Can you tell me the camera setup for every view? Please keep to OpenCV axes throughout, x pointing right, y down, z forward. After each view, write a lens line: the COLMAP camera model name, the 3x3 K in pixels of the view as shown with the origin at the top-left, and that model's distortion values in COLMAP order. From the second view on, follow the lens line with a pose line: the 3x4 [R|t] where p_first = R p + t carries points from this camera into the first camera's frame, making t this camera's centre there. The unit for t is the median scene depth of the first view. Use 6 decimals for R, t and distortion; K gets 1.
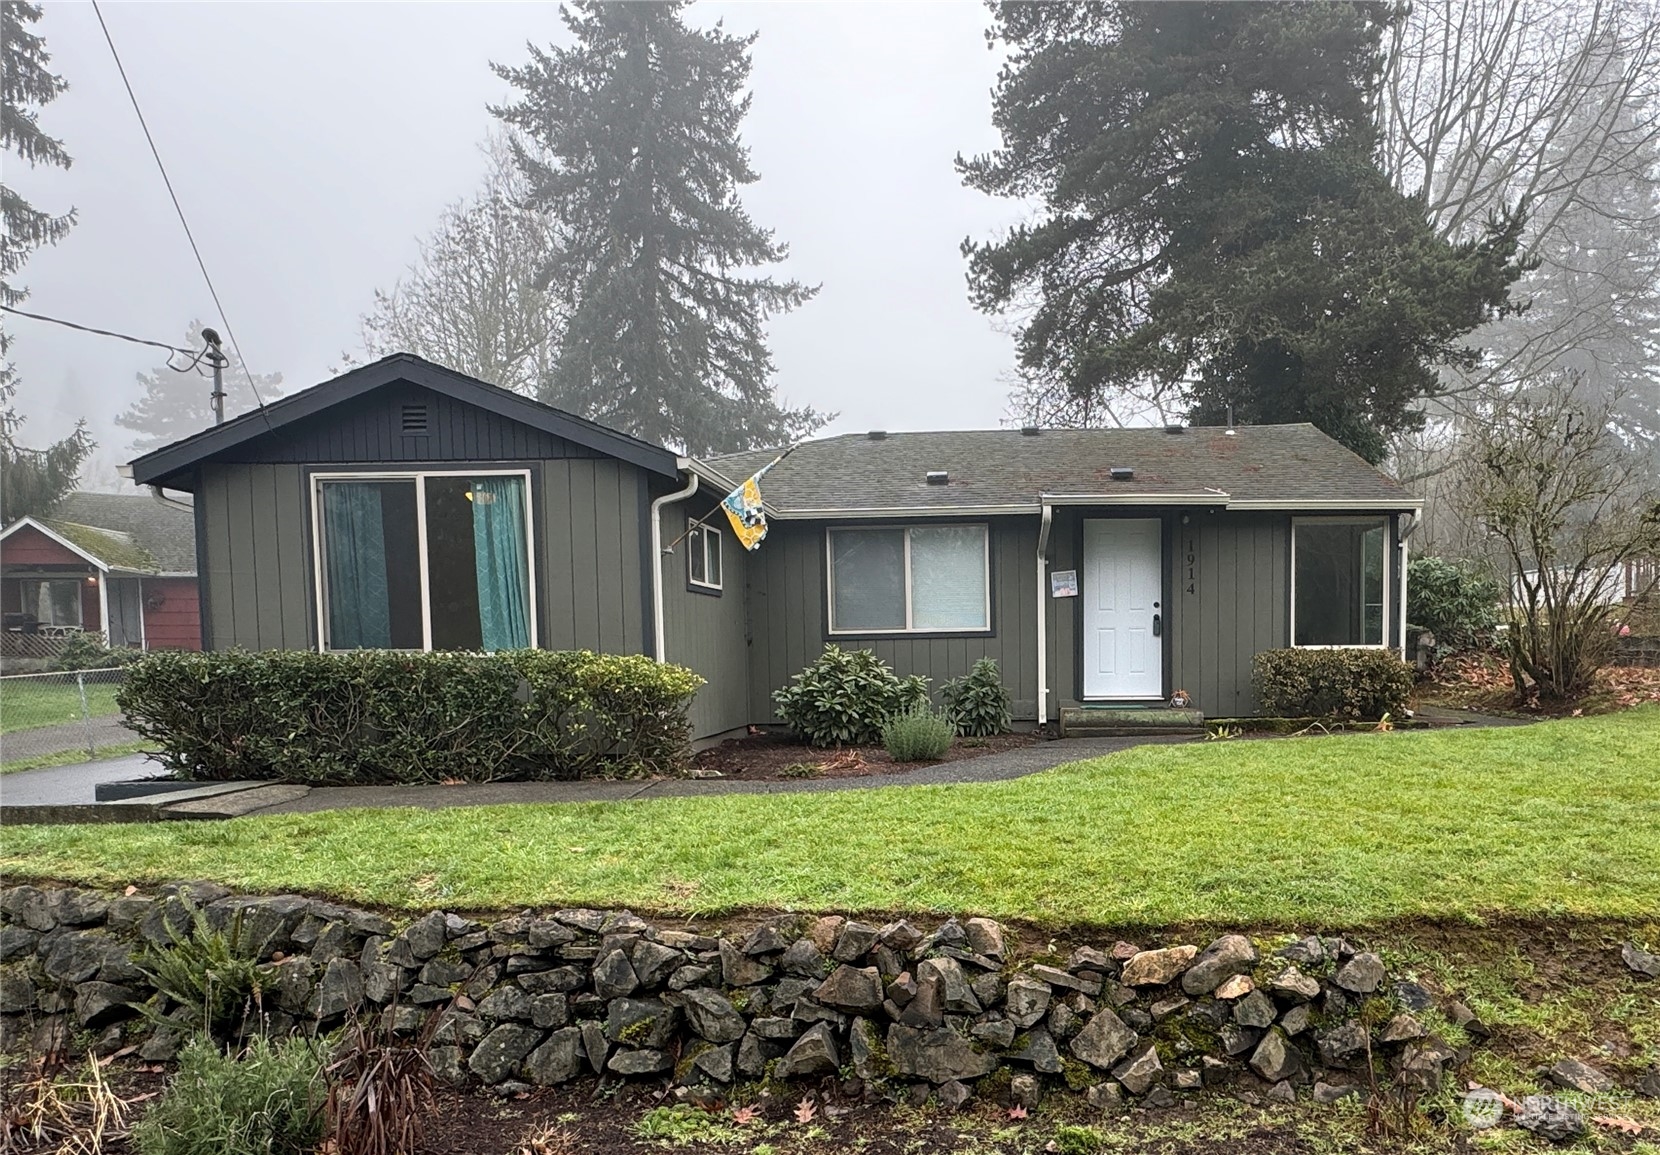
lens RADIAL K [[1030.2, 0, 830.0], [0, 1030.2, 577.5], [0, 0, 1]] dist [0.003054, 0.000429]
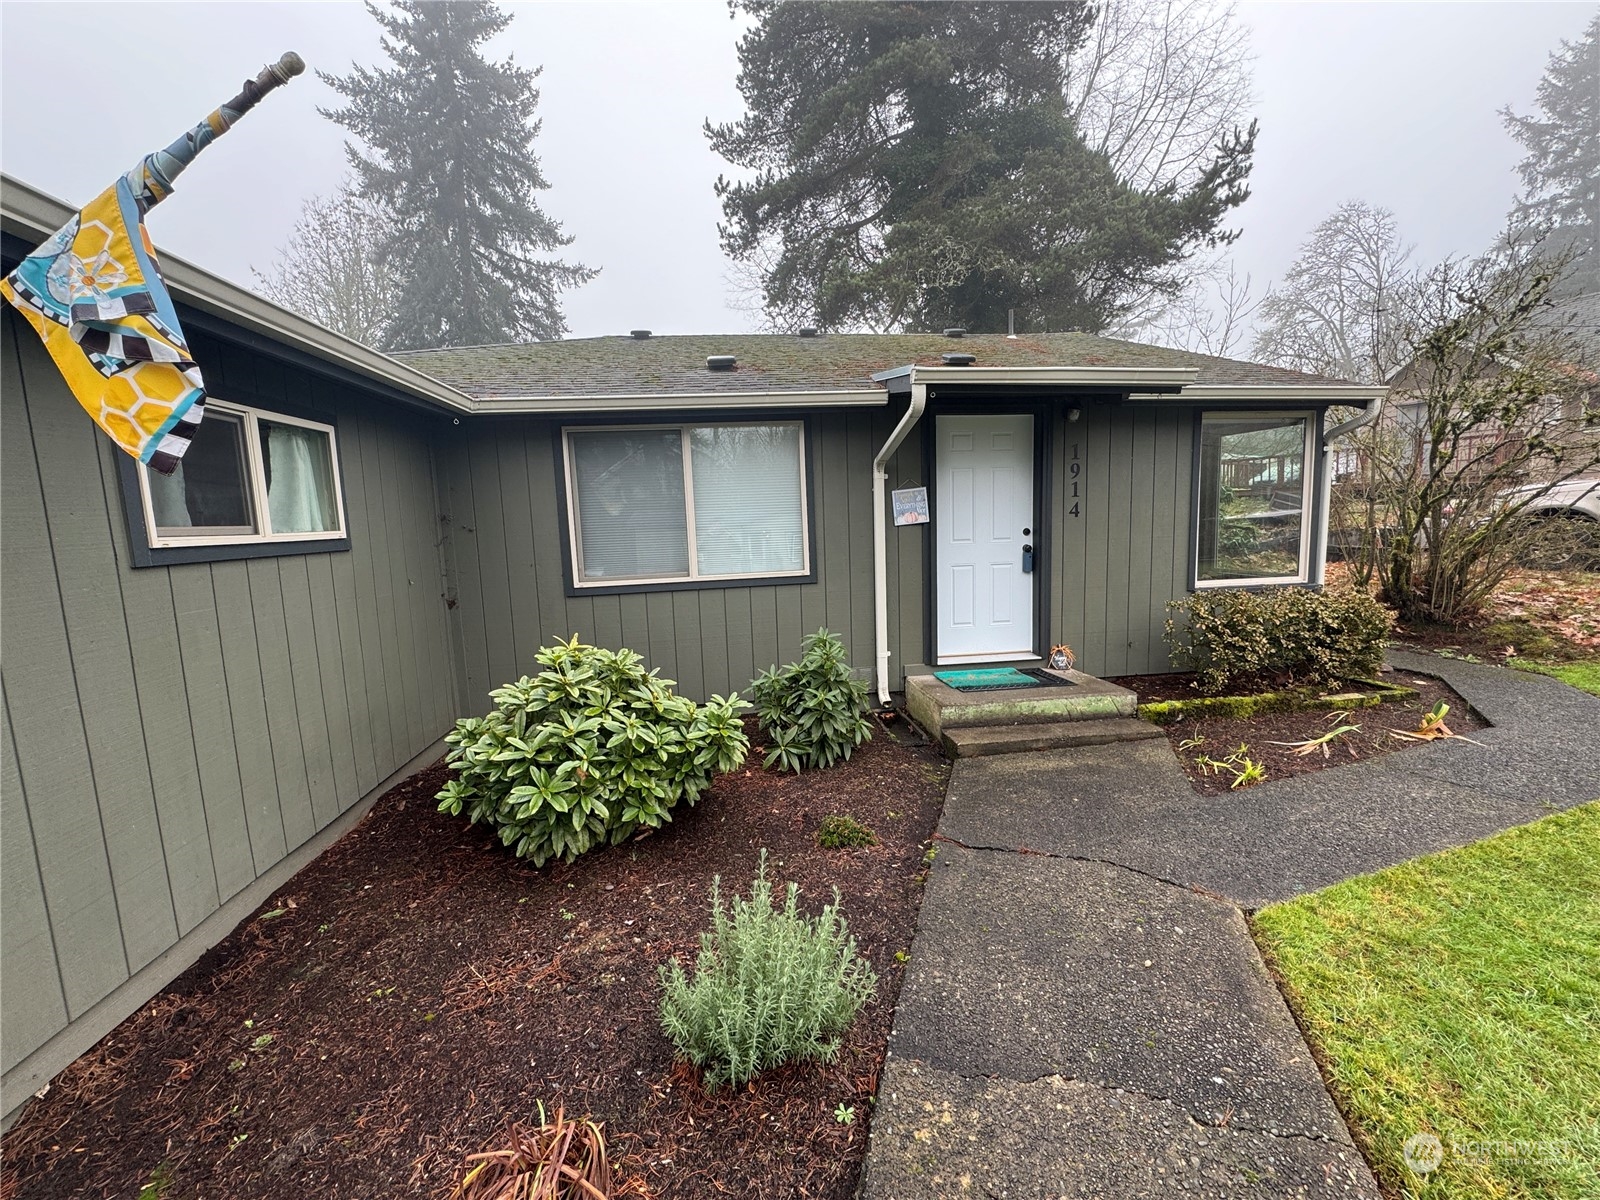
lens RADIAL K [[645.0, 0, 796.8], [0, 645.0, 557.9], [0, 0, 1]] dist [-0.001639, 0.000001]
pose [[0.965393, -0.047441, 0.256449, 0.012836], [0.016653, 0.992523, 0.120919, -0.005249], [-0.260268, -0.112464, 0.958964, 0.220789]]
